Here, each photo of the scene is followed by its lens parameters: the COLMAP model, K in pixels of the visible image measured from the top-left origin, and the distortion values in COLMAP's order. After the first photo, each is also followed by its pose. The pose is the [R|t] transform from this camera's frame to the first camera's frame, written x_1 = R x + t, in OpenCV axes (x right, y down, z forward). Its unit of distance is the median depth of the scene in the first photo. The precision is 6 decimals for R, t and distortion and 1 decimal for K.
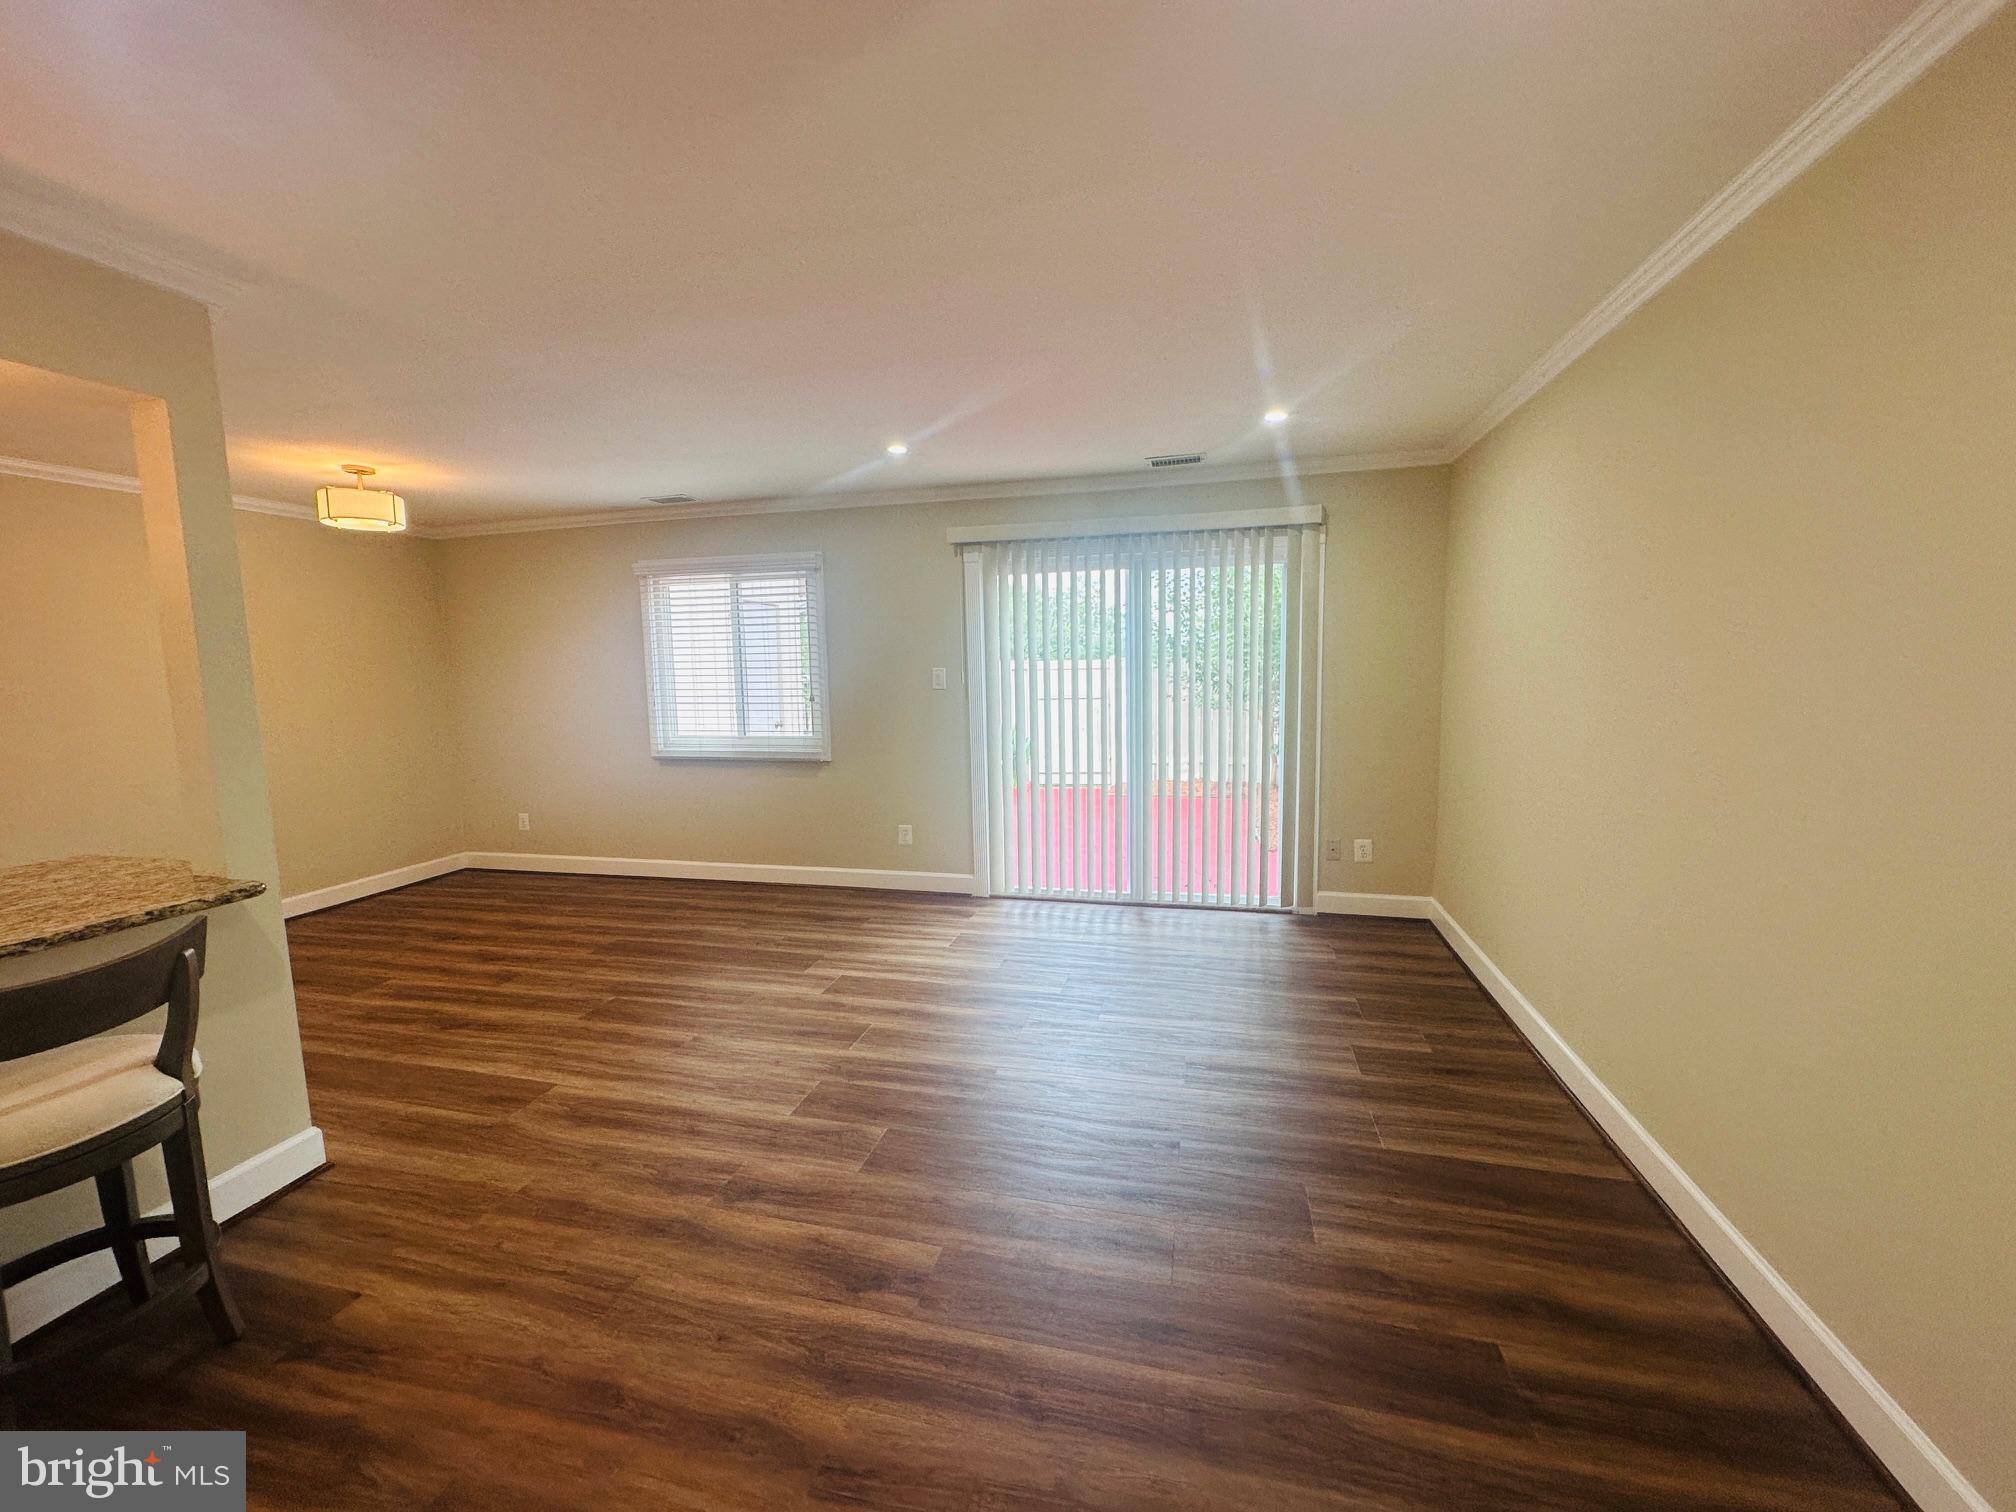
lens RADIAL K [[803.3, 0, 1009.2], [0, 803.3, 750.1], [0, 0, 1]] dist [-0.002379, 0.000941]
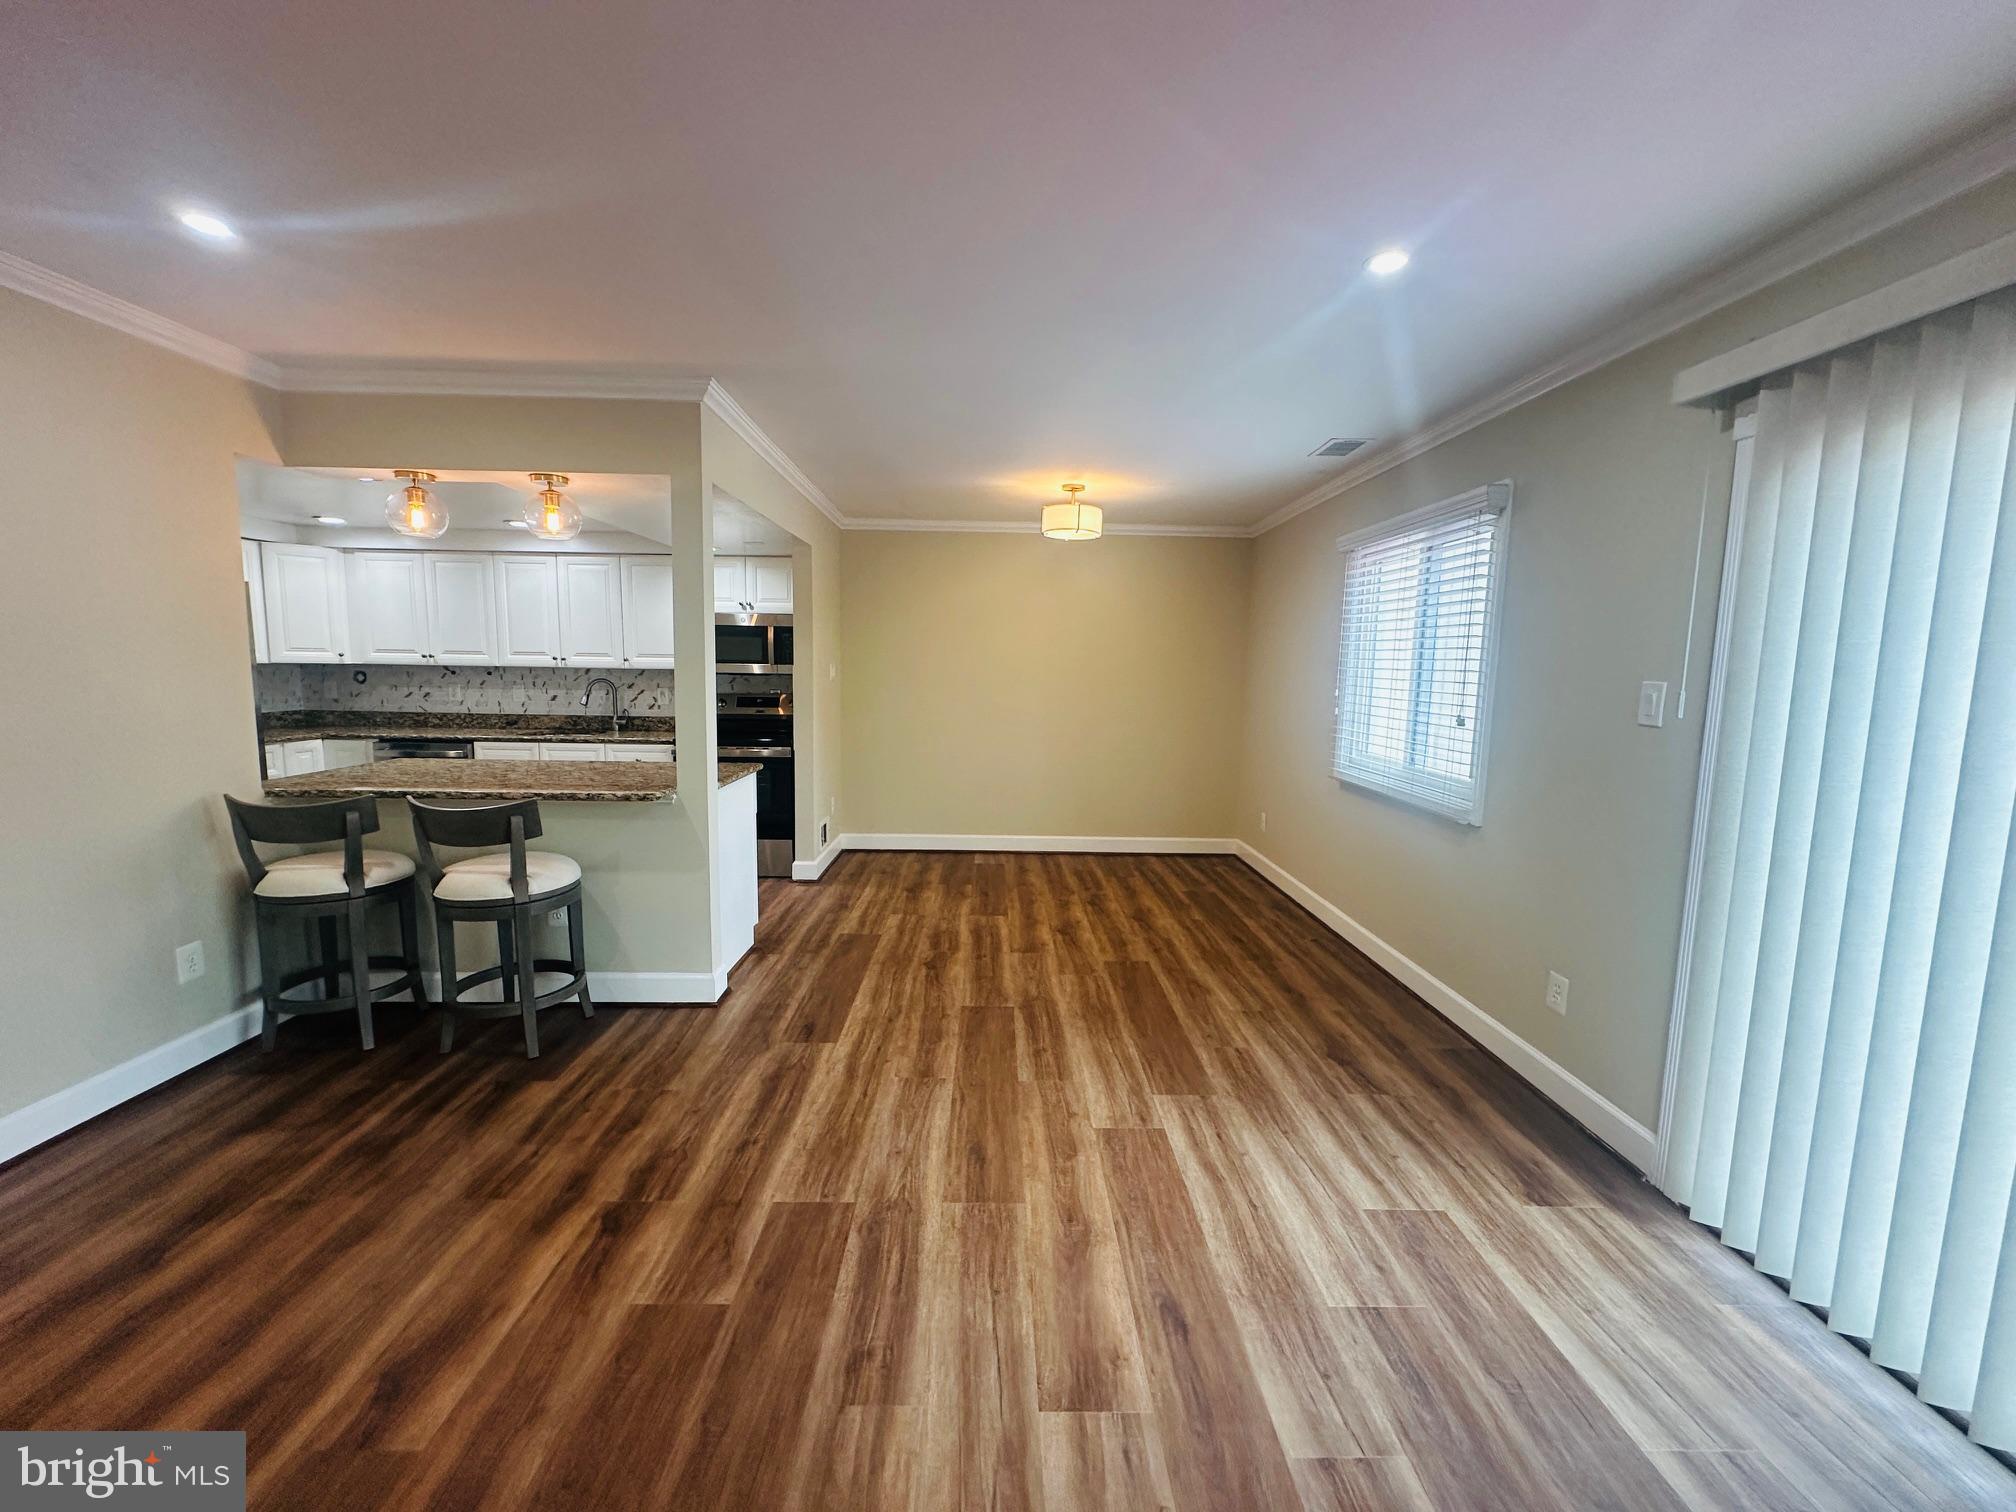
lens RADIAL K [[803.3, 0, 1005.1], [0, 803.3, 762.6], [0, 0, 1]] dist [-0.002379, 0.000941]
pose [[0.273139, 0.145260, -0.950944, 0.317451], [-0.135944, 0.984441, 0.111330, -0.068684], [0.952321, 0.098866, 0.288636, 0.599945]]
